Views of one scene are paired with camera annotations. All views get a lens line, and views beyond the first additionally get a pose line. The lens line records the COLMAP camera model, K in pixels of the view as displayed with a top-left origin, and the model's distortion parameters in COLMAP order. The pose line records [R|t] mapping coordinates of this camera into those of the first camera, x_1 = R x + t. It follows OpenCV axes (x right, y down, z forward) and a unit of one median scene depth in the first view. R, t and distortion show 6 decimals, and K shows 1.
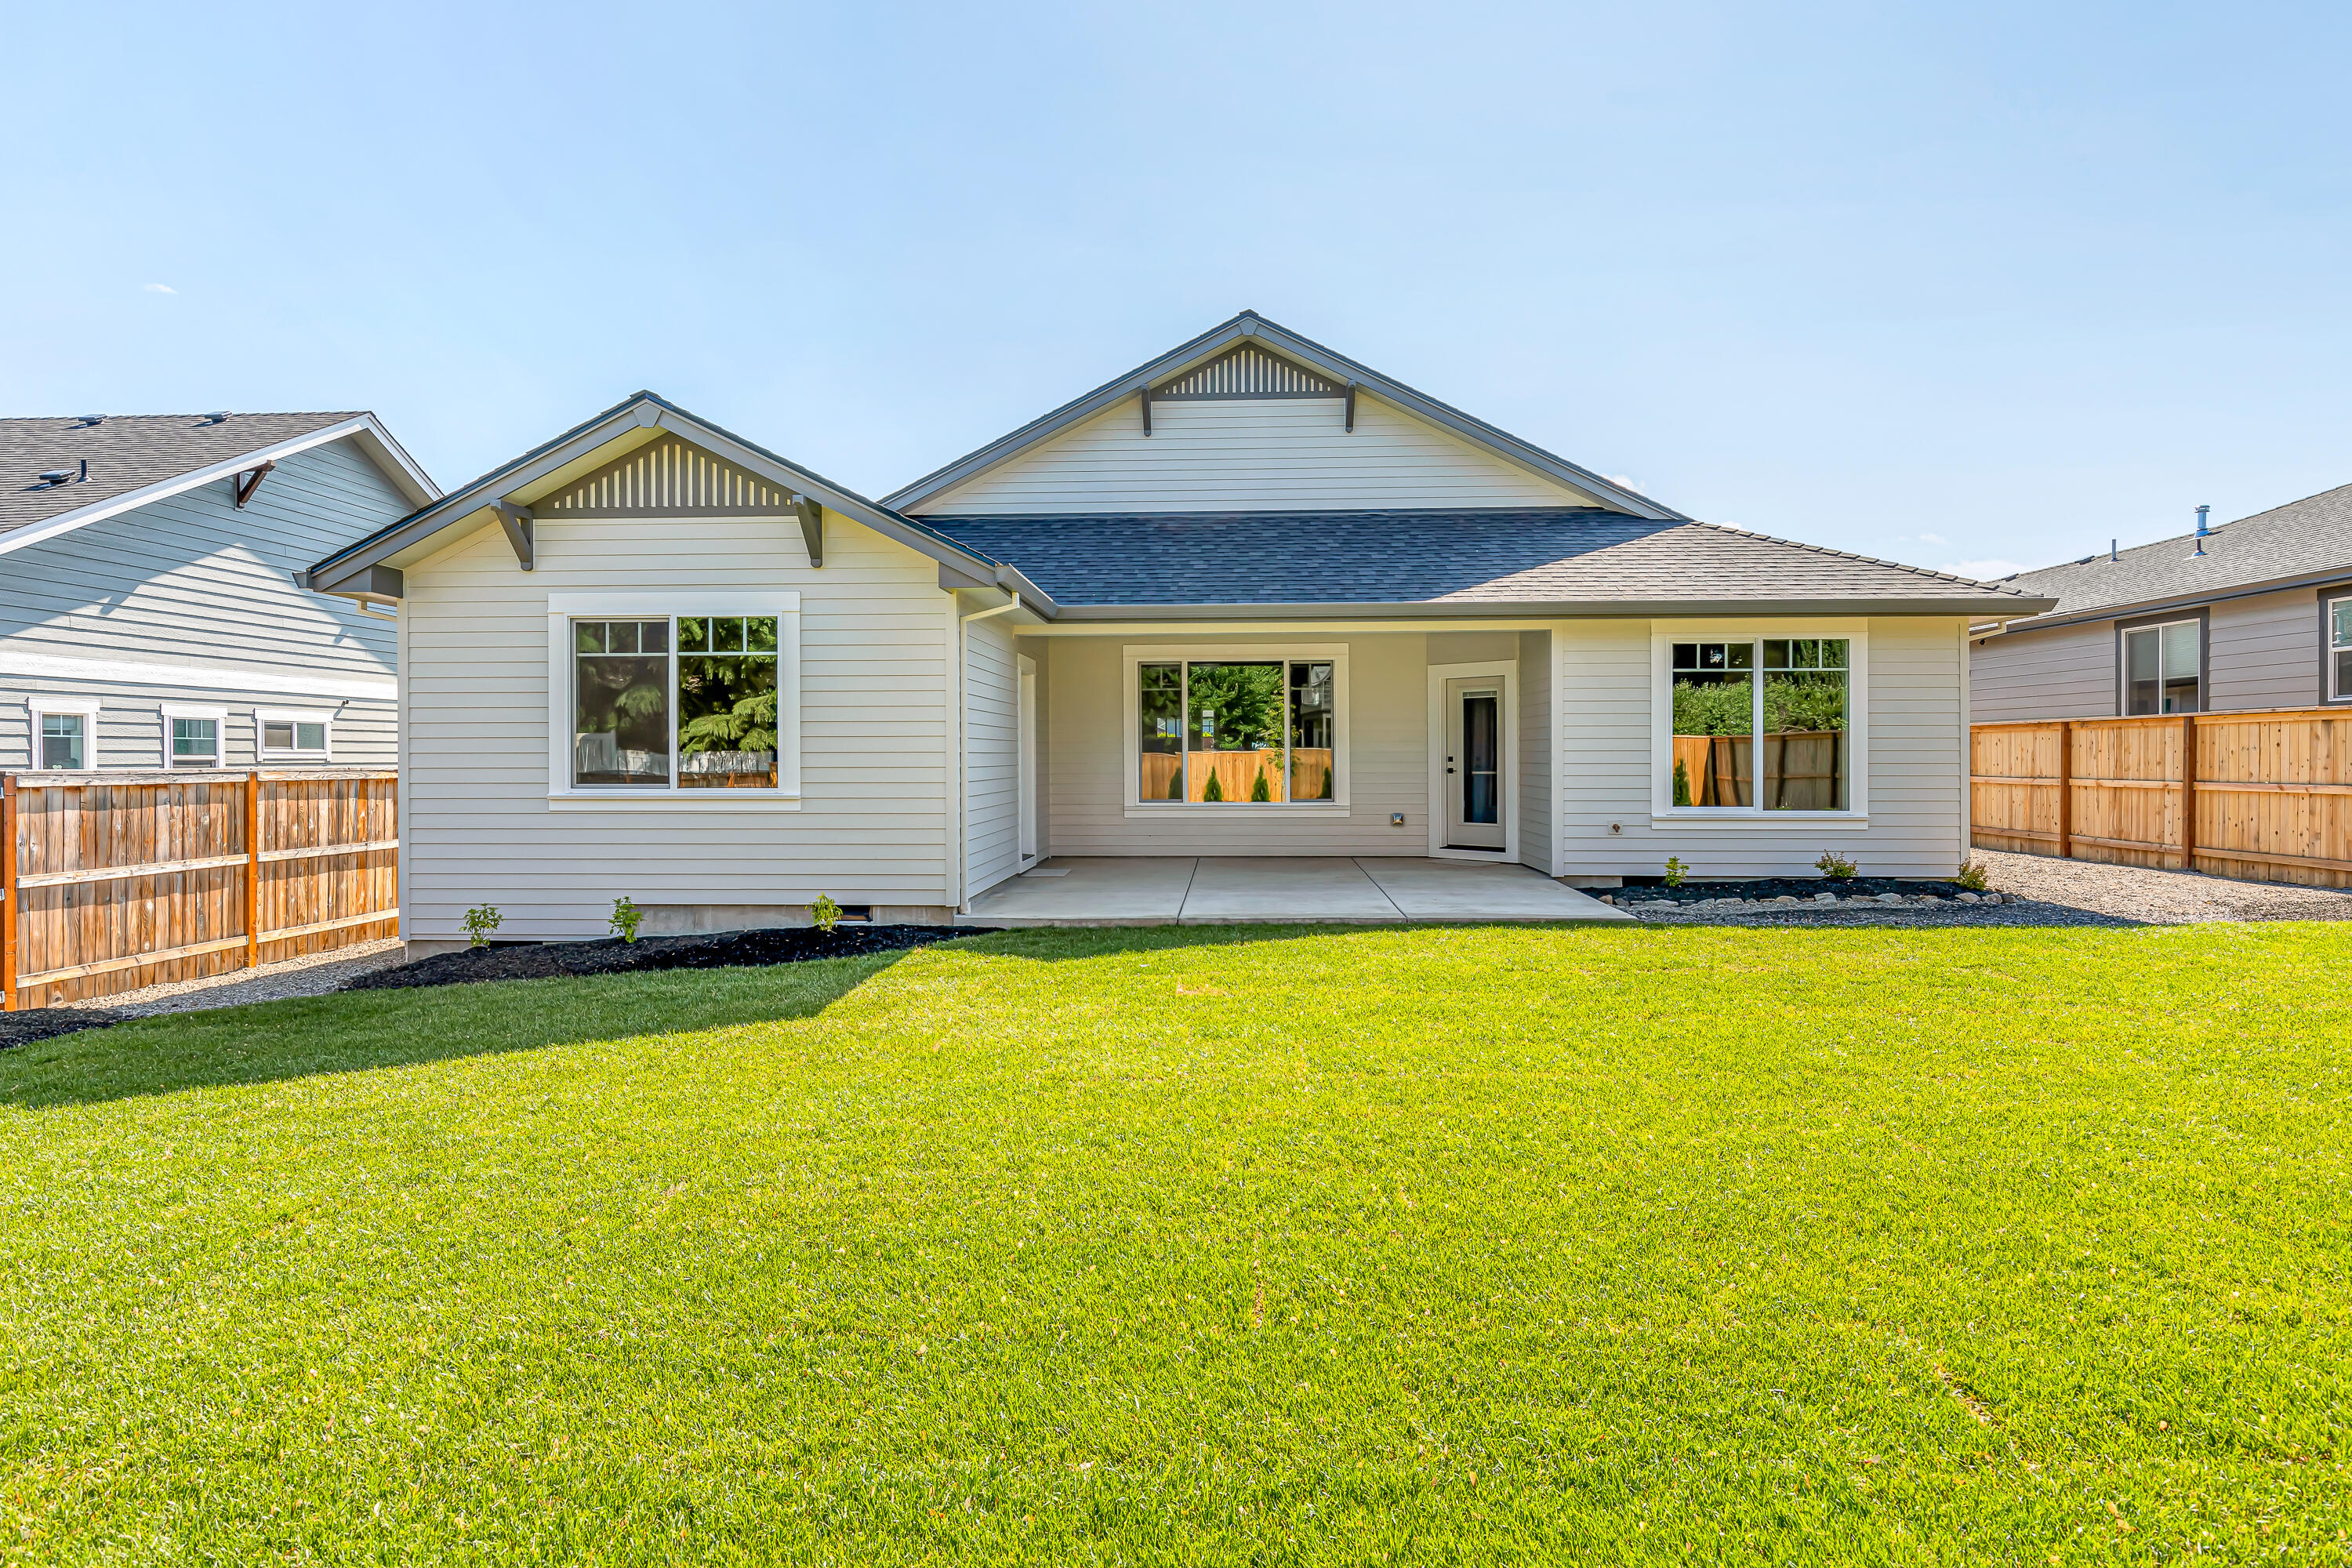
lens RADIAL K [[1270.0, 0, 1169.2], [0, 1270.0, 767.9], [0, 0, 1]] dist [-0.009984, -0.000762]
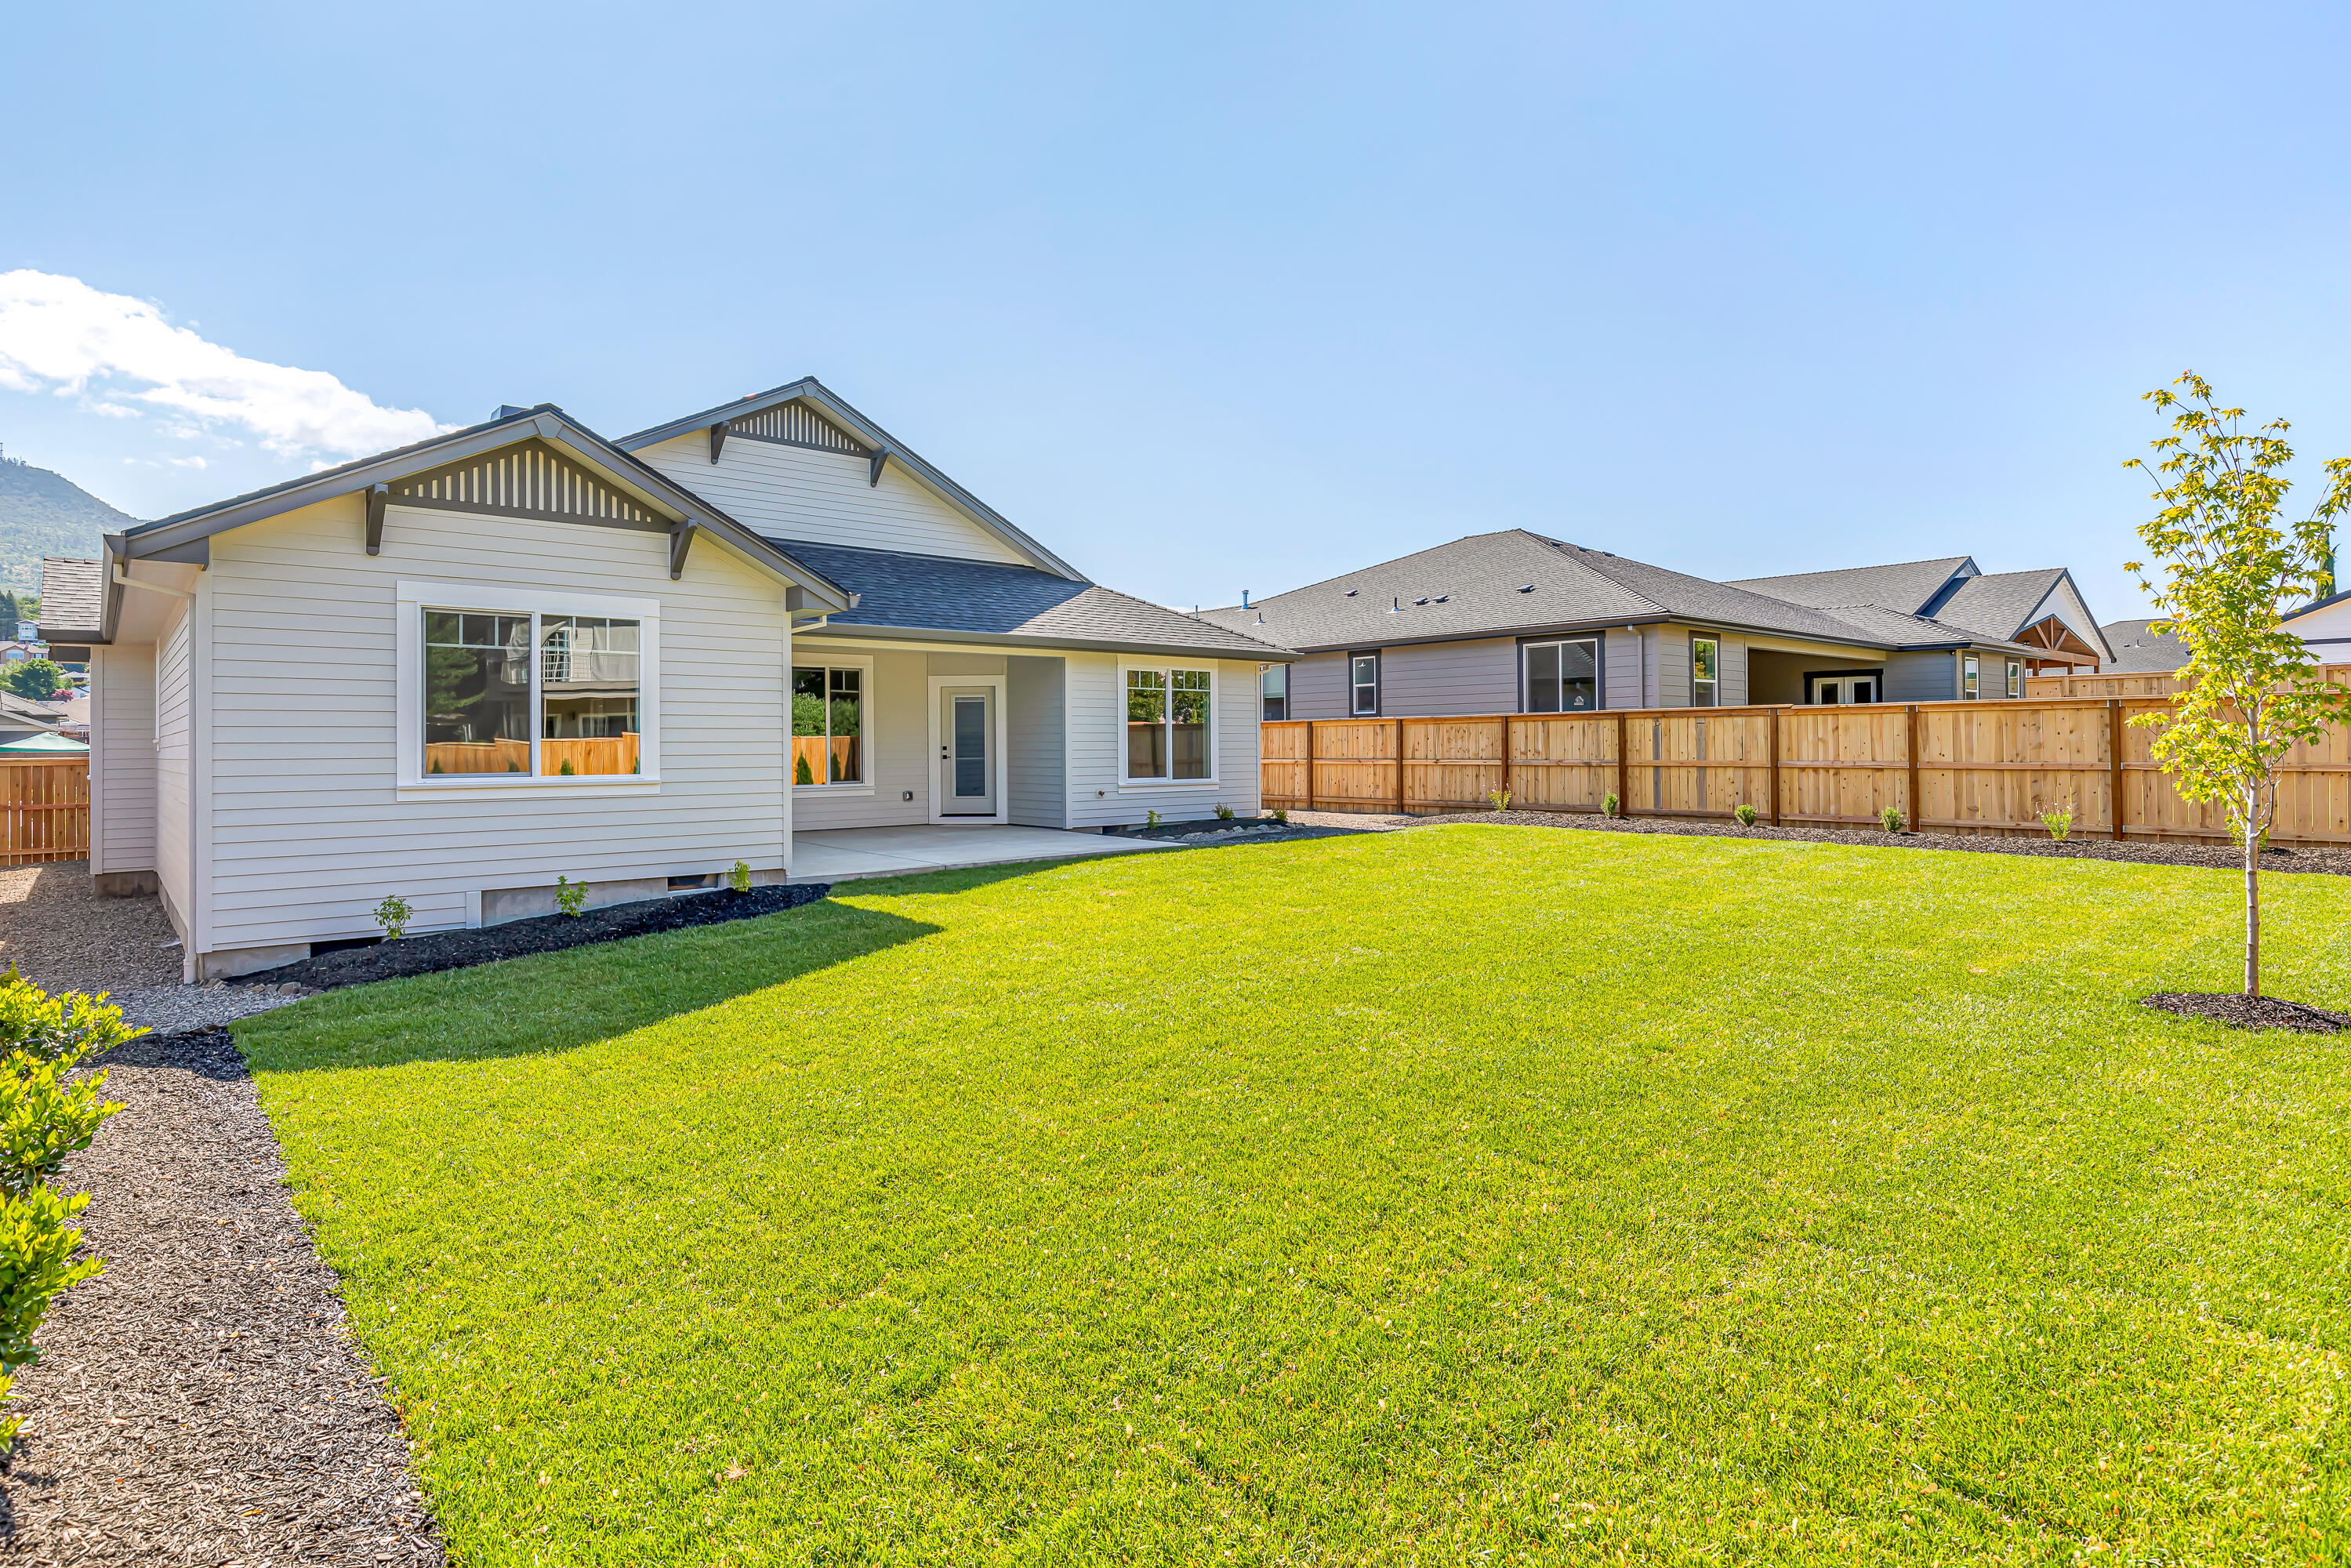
lens RADIAL K [[1269.5, 0, 1175.8], [0, 1269.5, 763.1], [0, 0, 1]] dist [-0.009984, -0.000762]
pose [[0.697042, -0.012334, 0.716924, -0.636857], [0.012320, 0.999910, 0.005224, 0.005030], [-0.716924, 0.005191, 0.697132, -0.096243]]
